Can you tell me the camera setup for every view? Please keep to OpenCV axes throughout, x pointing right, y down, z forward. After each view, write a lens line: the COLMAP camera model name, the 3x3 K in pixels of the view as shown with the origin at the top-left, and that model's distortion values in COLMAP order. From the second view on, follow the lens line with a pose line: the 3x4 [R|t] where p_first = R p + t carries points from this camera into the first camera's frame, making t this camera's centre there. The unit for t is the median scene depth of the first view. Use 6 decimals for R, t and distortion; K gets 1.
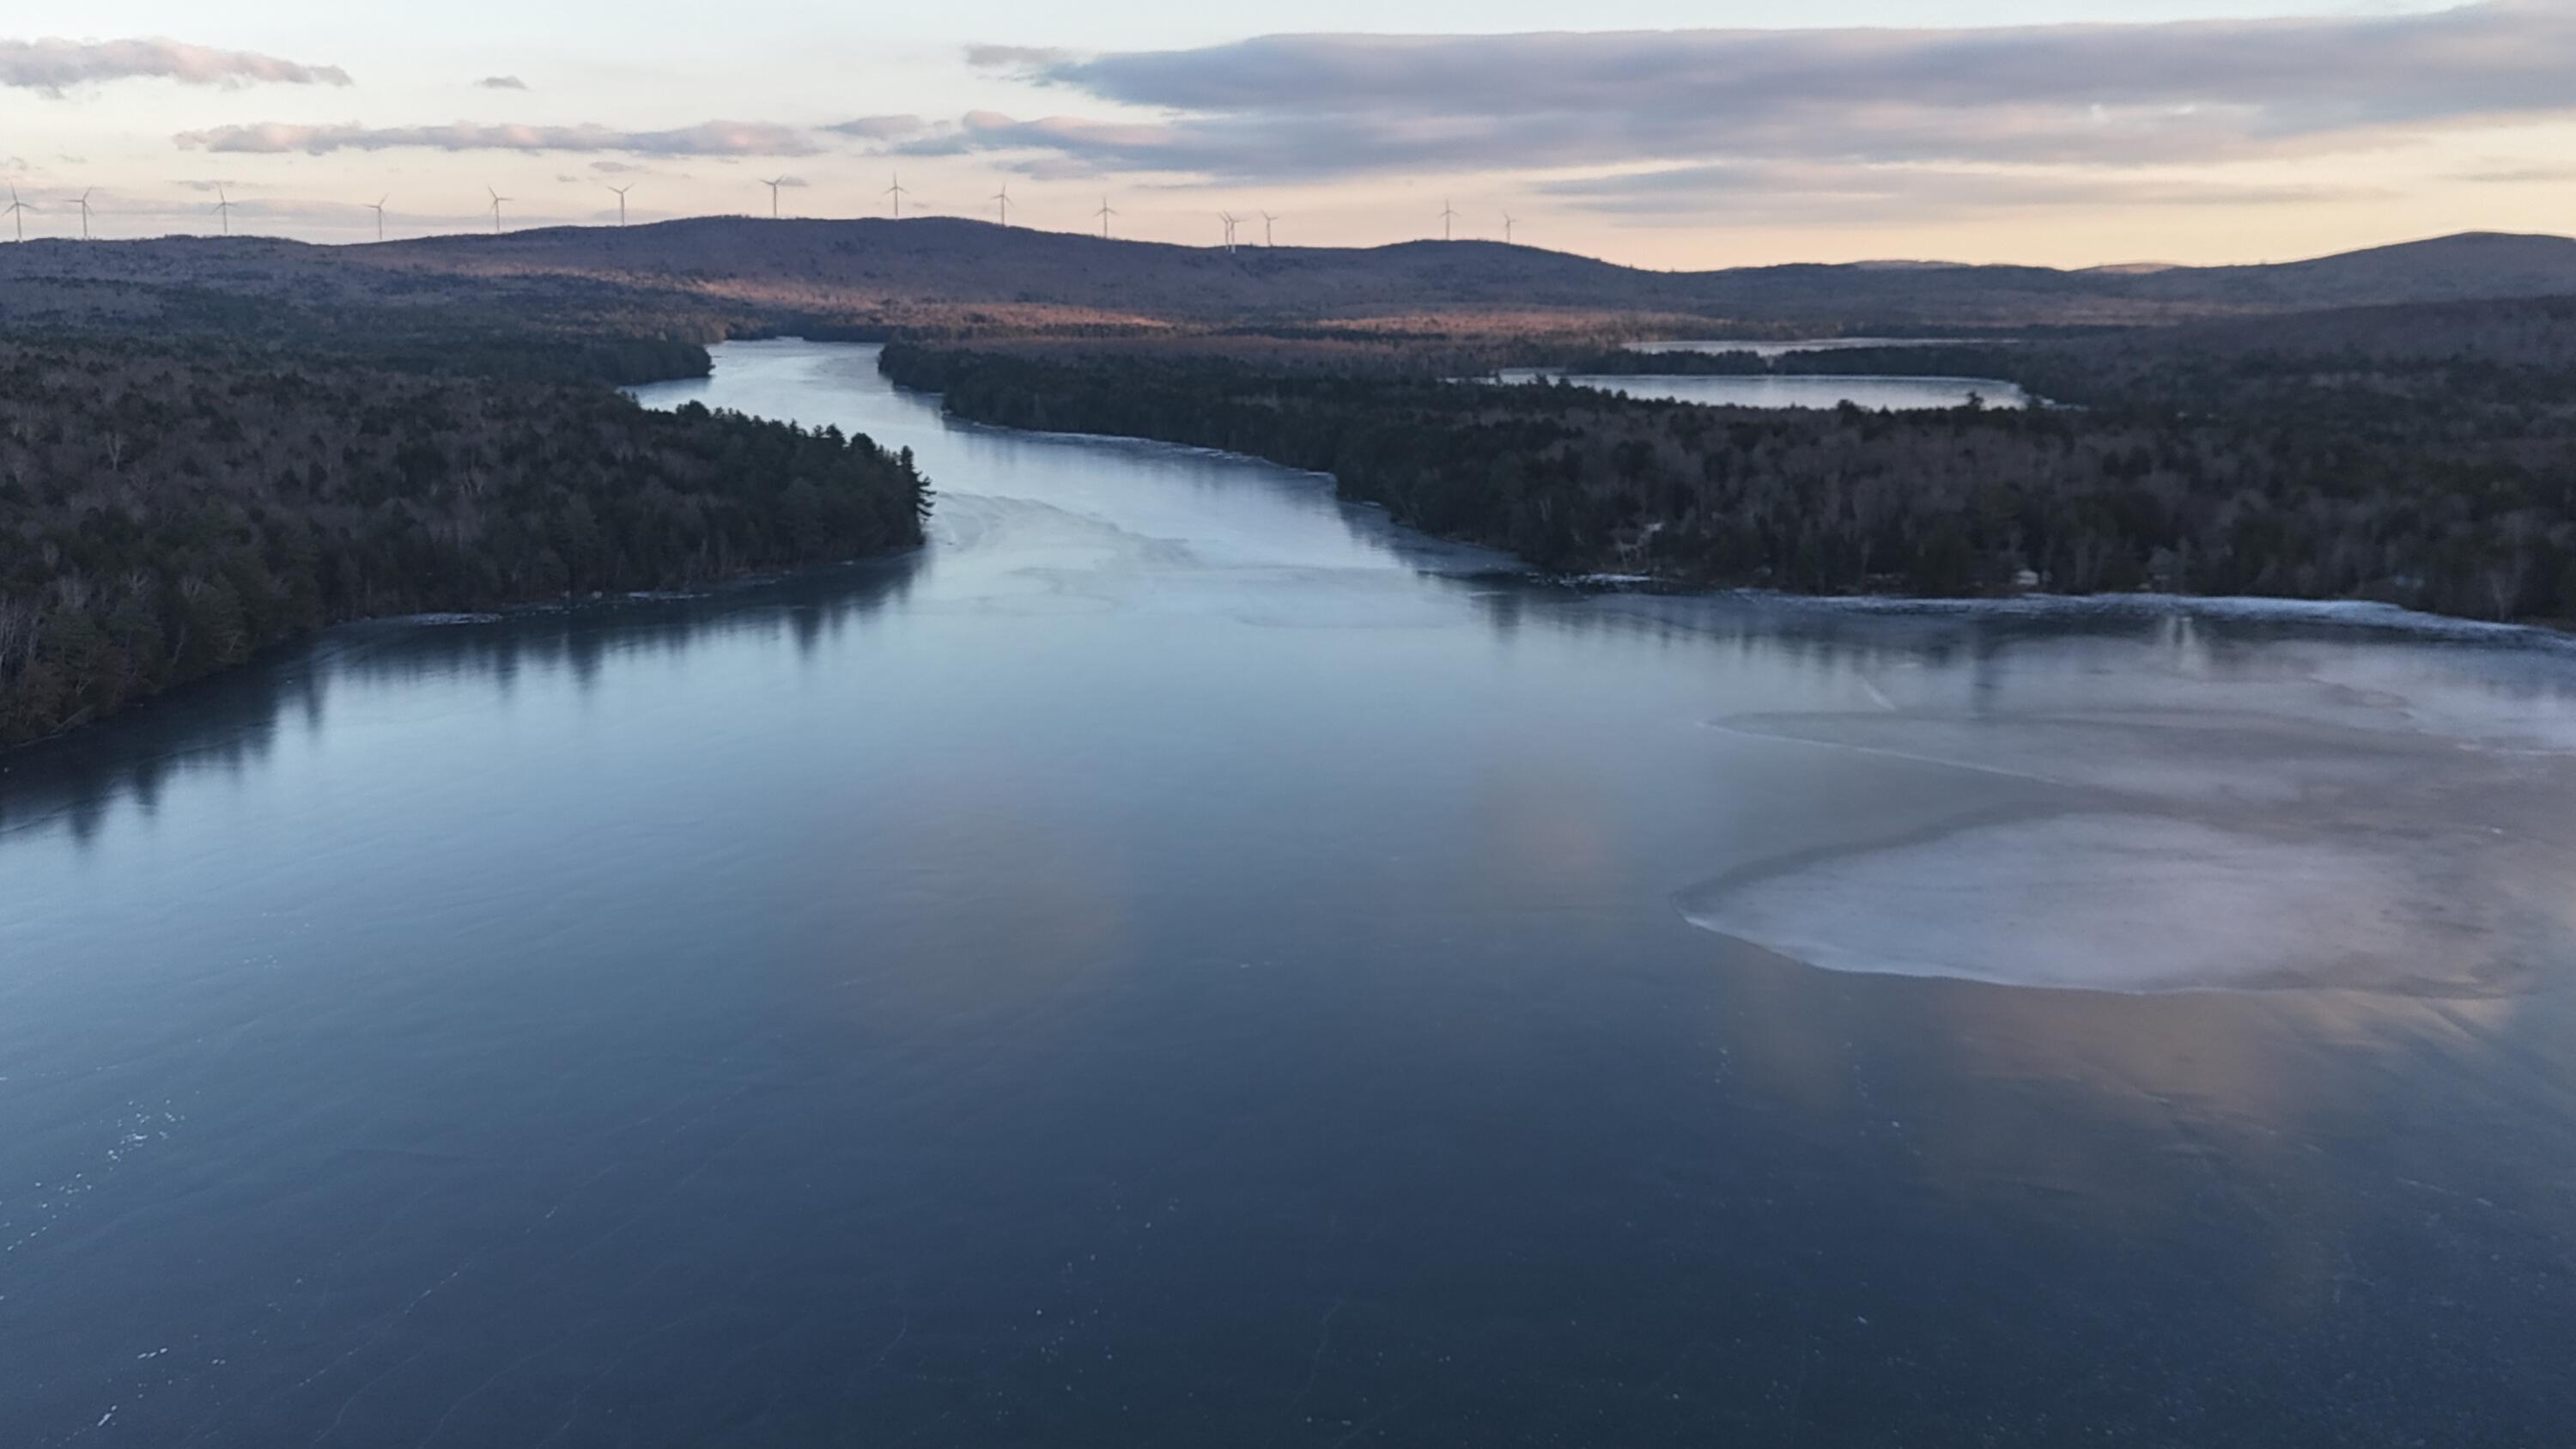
lens RADIAL K [[2033.1, 0, 1288.0], [0, 2033.1, 724.5], [0, 0, 1]] dist [0.089609, -0.180886]
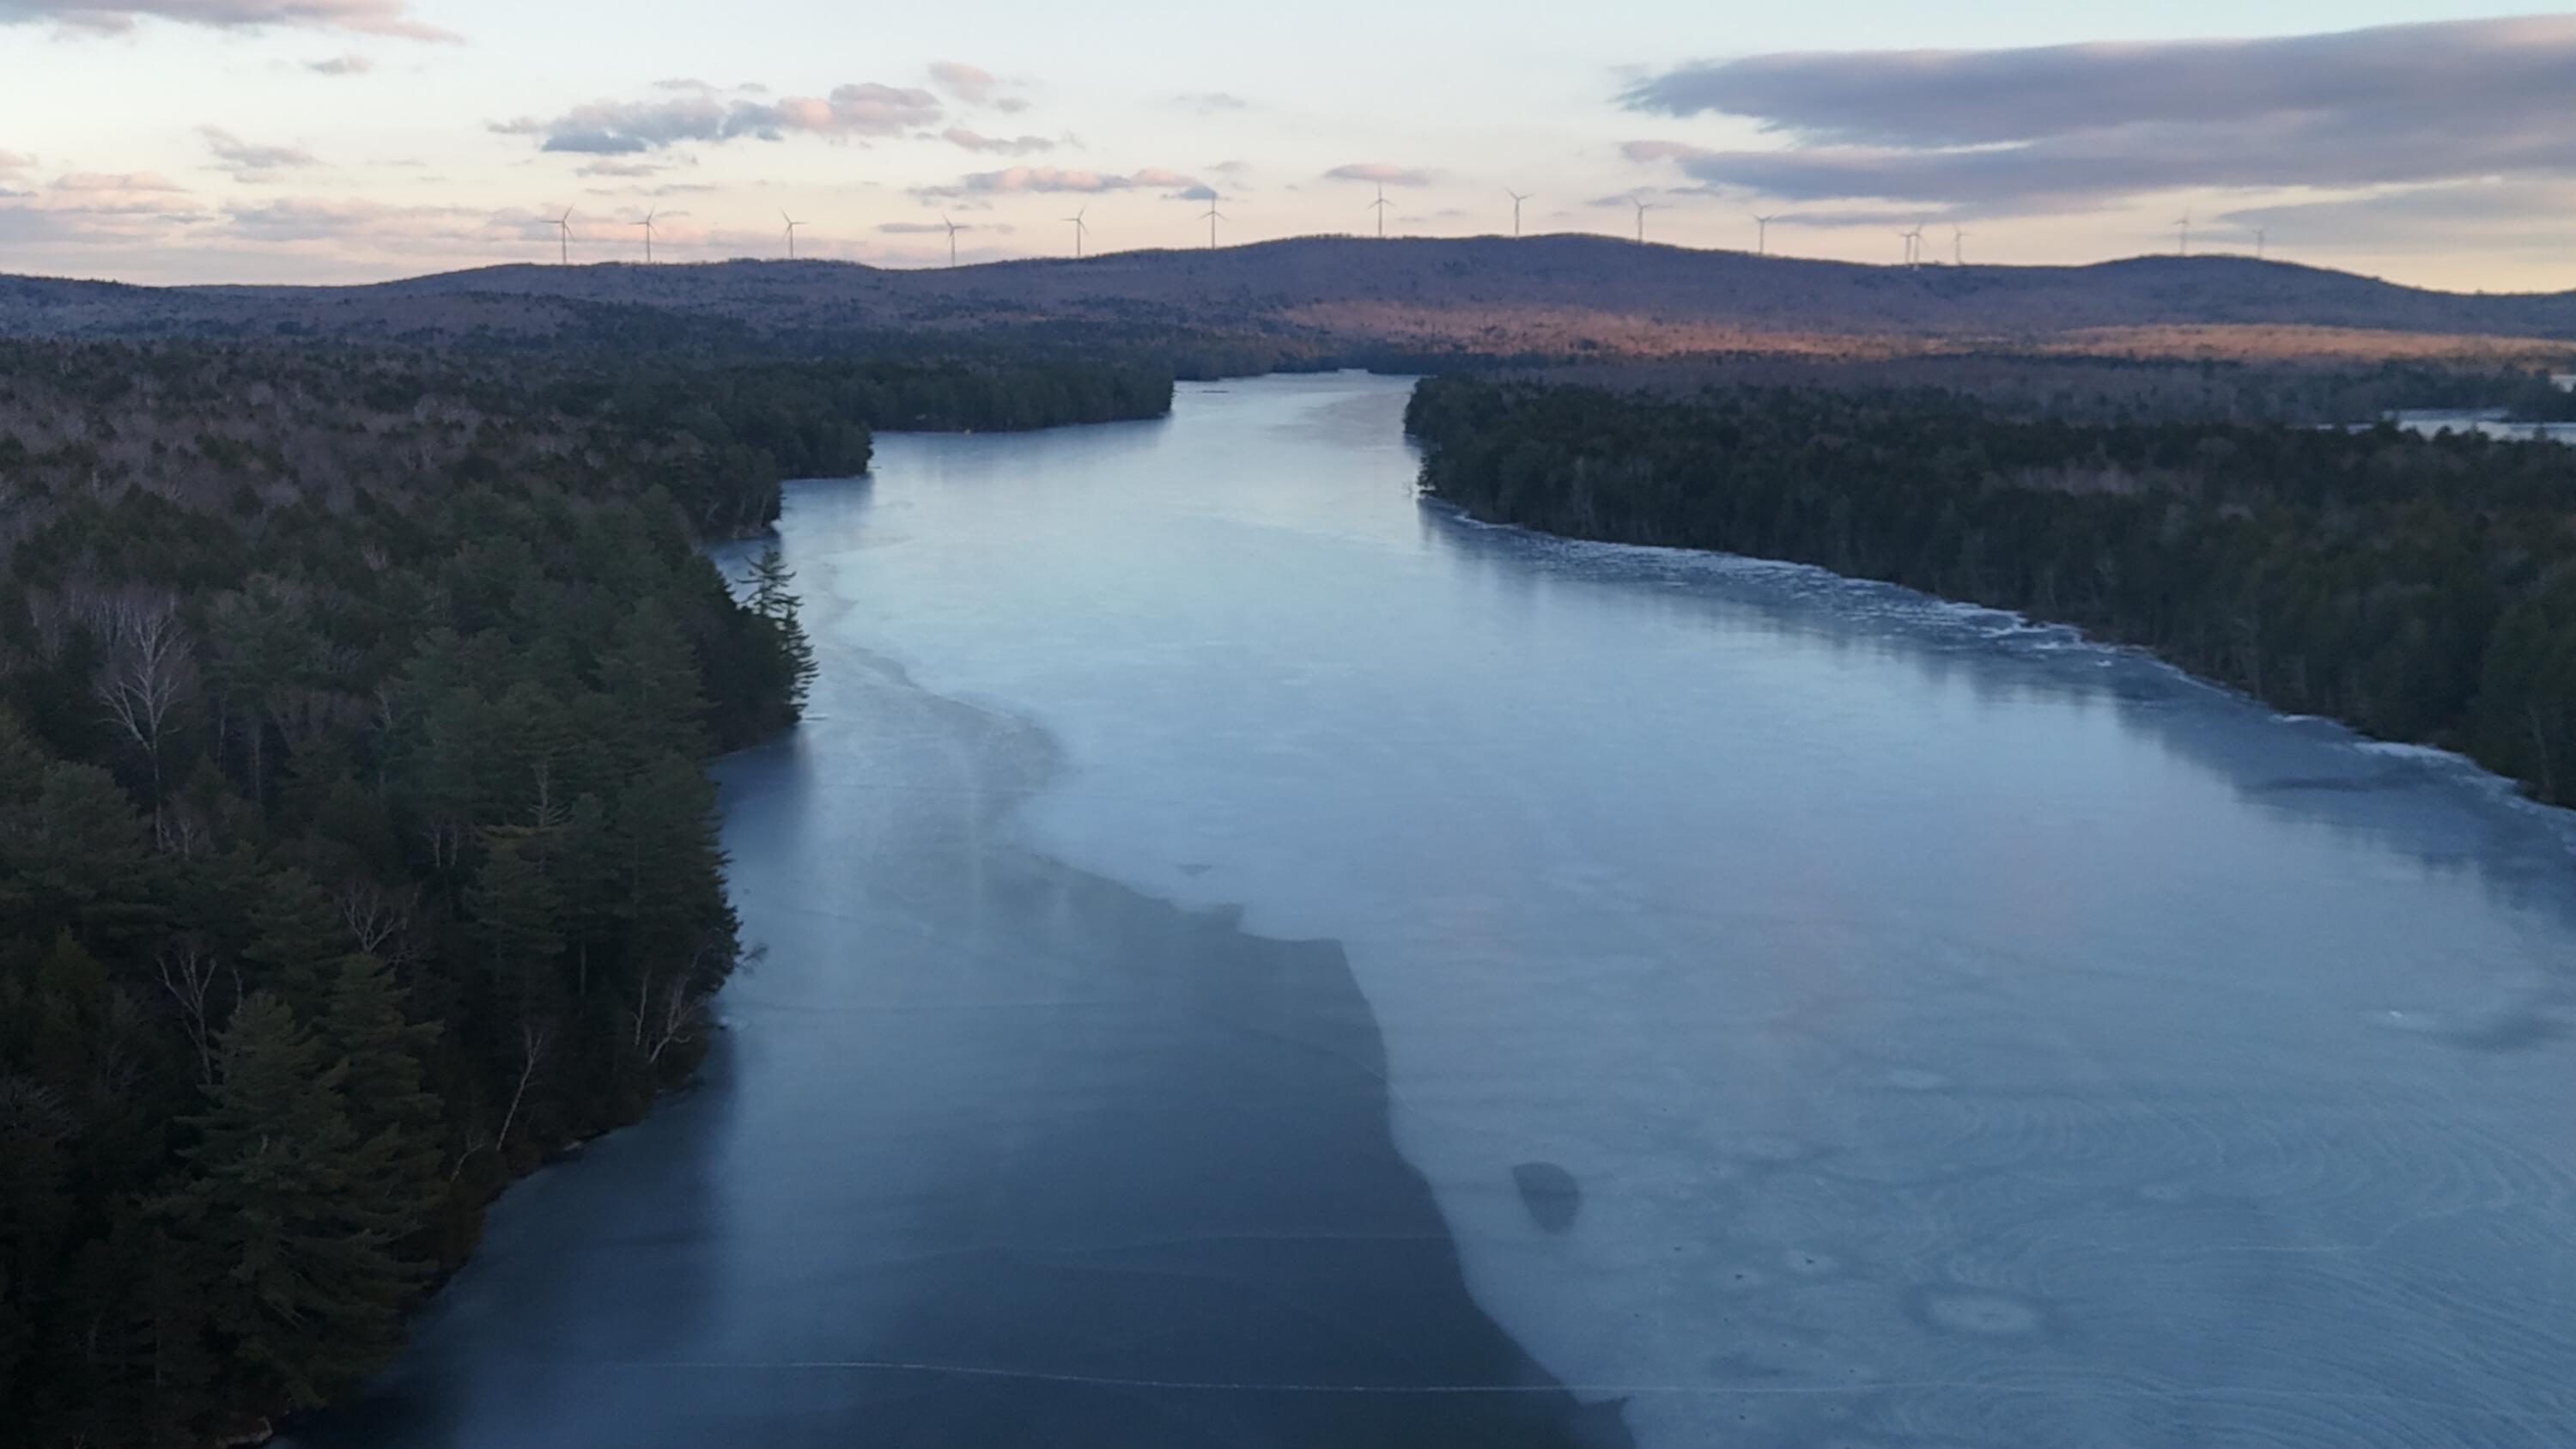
lens RADIAL K [[2033.1, 0, 1288.0], [0, 2033.1, 724.5], [0, 0, 1]] dist [0.089609, -0.180886]
pose [[0.952356, 0.053389, -0.300279, -0.012293], [-0.058959, 0.998215, -0.009514, -0.027189], [0.299235, 0.026765, 0.953804, 0.156175]]
